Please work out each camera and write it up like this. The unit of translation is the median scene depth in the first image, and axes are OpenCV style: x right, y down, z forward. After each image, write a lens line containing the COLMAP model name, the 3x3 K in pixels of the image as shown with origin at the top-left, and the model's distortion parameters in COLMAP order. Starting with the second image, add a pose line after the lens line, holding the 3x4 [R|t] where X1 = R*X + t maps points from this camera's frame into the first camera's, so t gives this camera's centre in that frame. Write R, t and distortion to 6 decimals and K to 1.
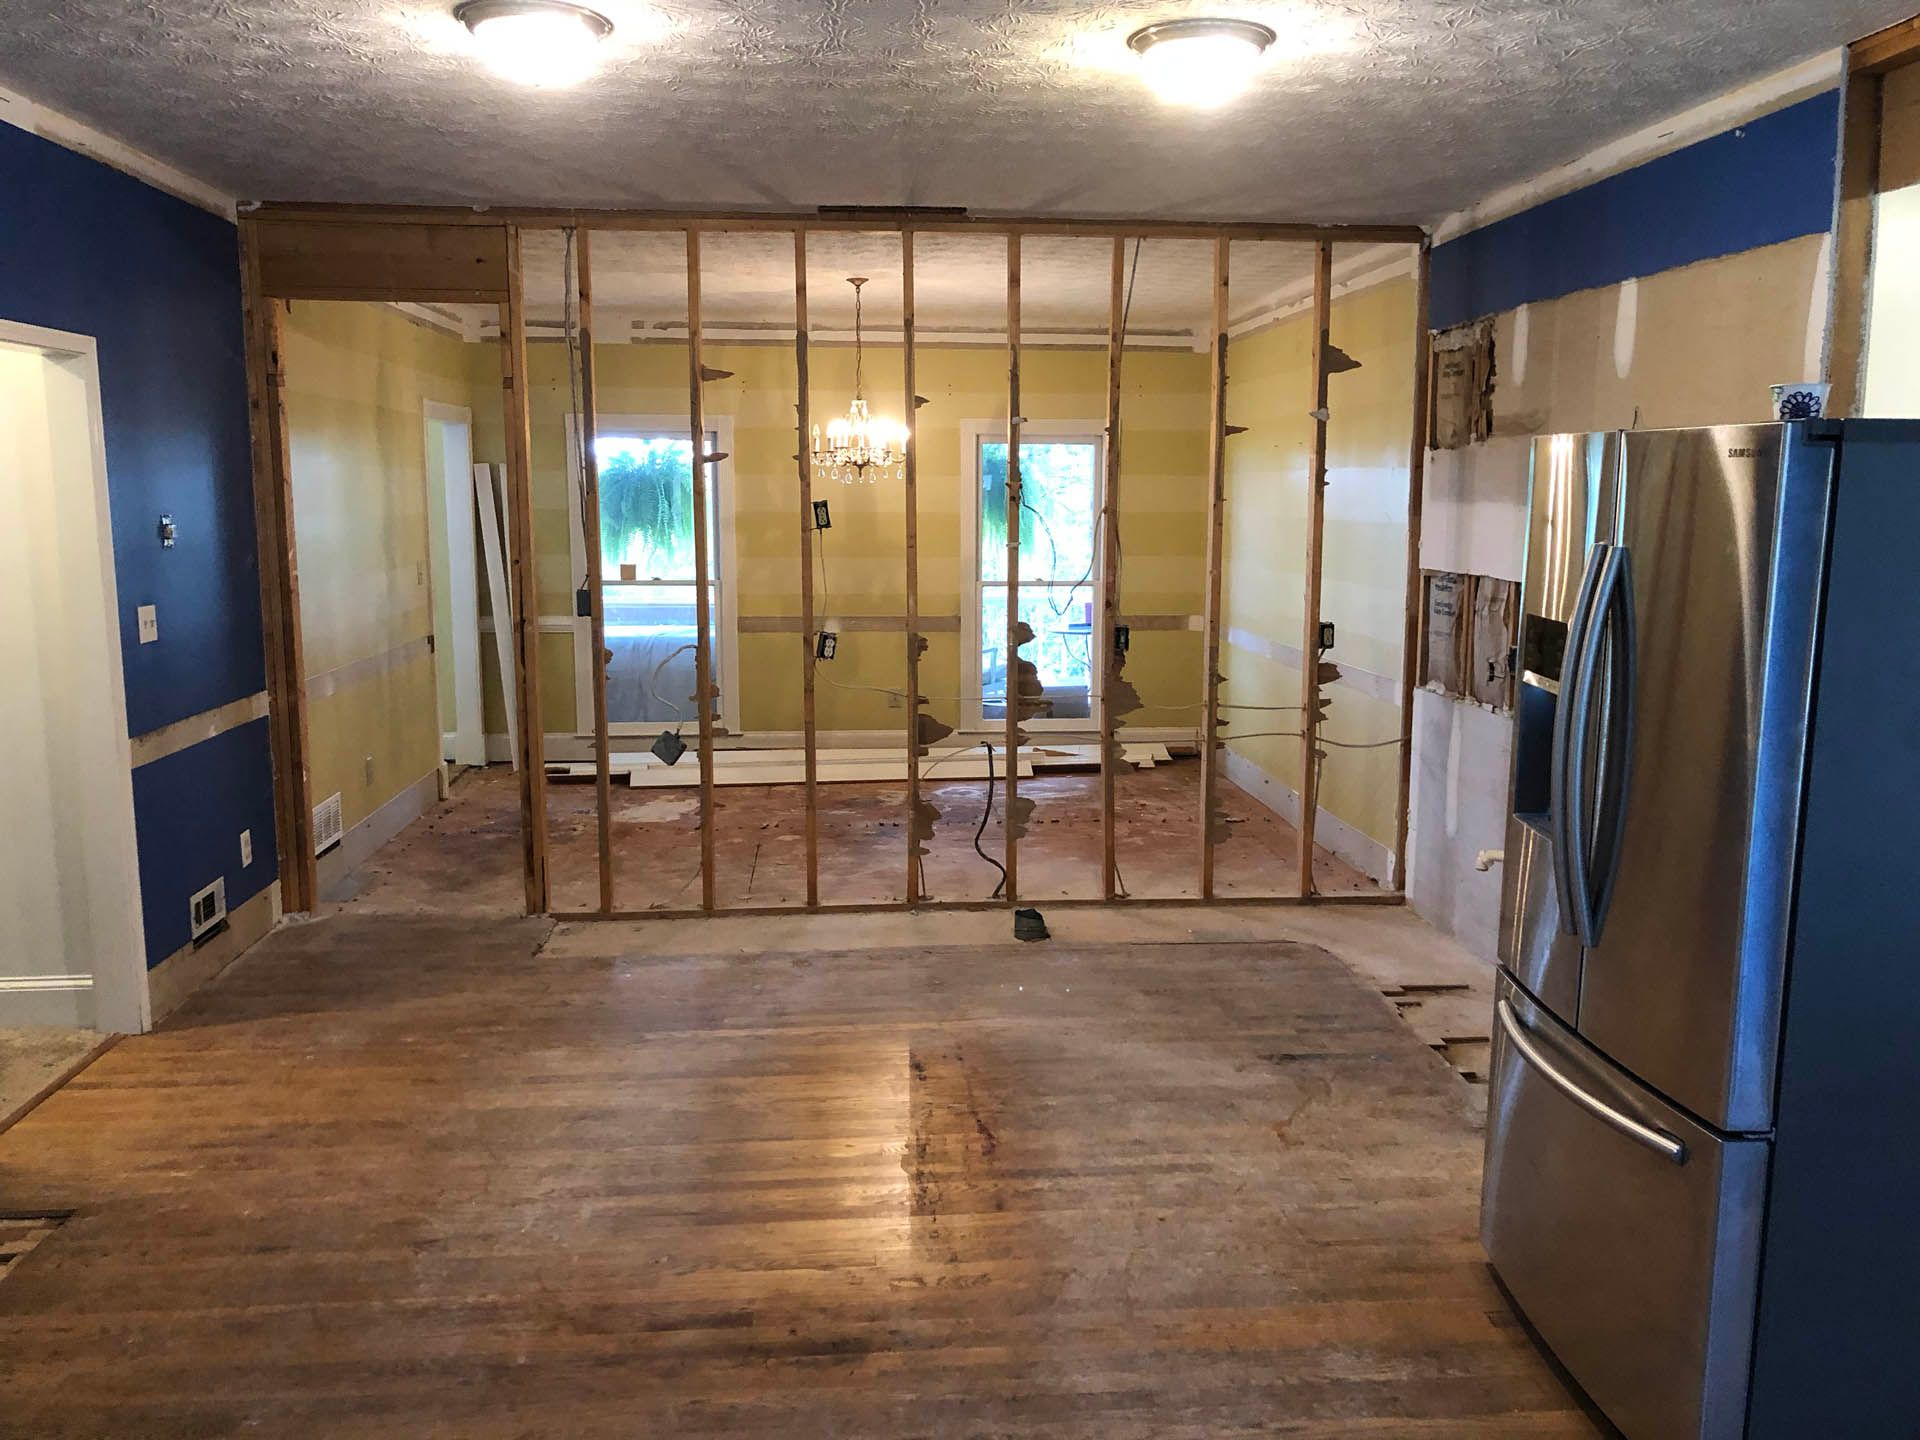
lens RADIAL K [[1579.9, 0, 958.7], [0, 1579.9, 727.9], [0, 0, 1]] dist [0.014989, -0.000135]
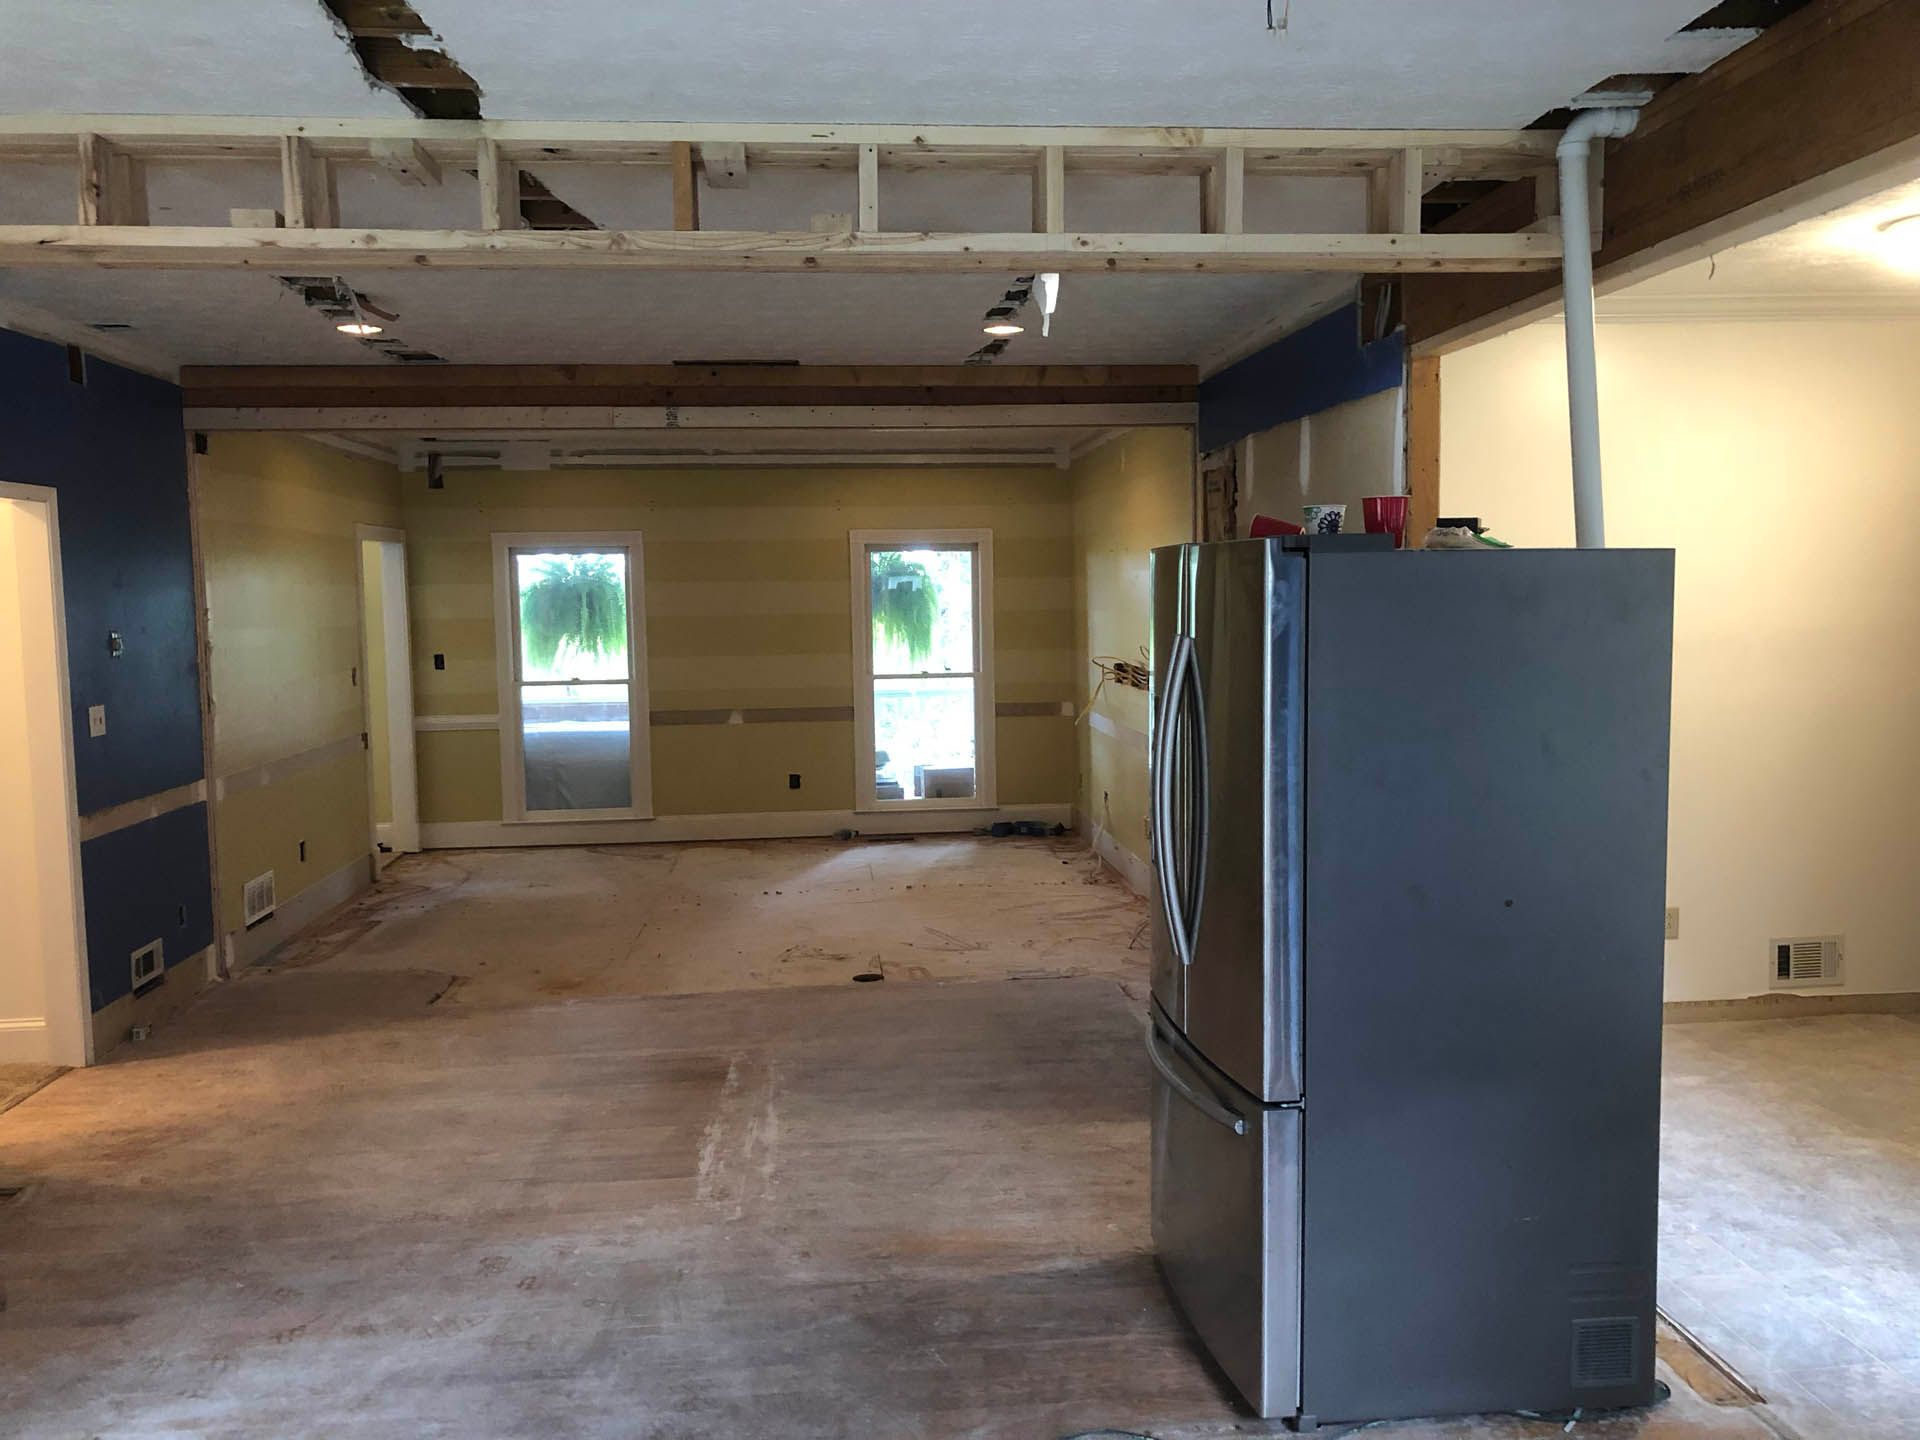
lens RADIAL K [[1579.9, 0, 961.8], [0, 1579.9, 723.4], [0, 0, 1]] dist [0.014989, -0.000135]
pose [[0.999735, -0.020953, 0.009557, 0.115066], [0.021541, 0.997569, -0.066271, 0.026242], [-0.008146, 0.066459, 0.997756, -0.177339]]
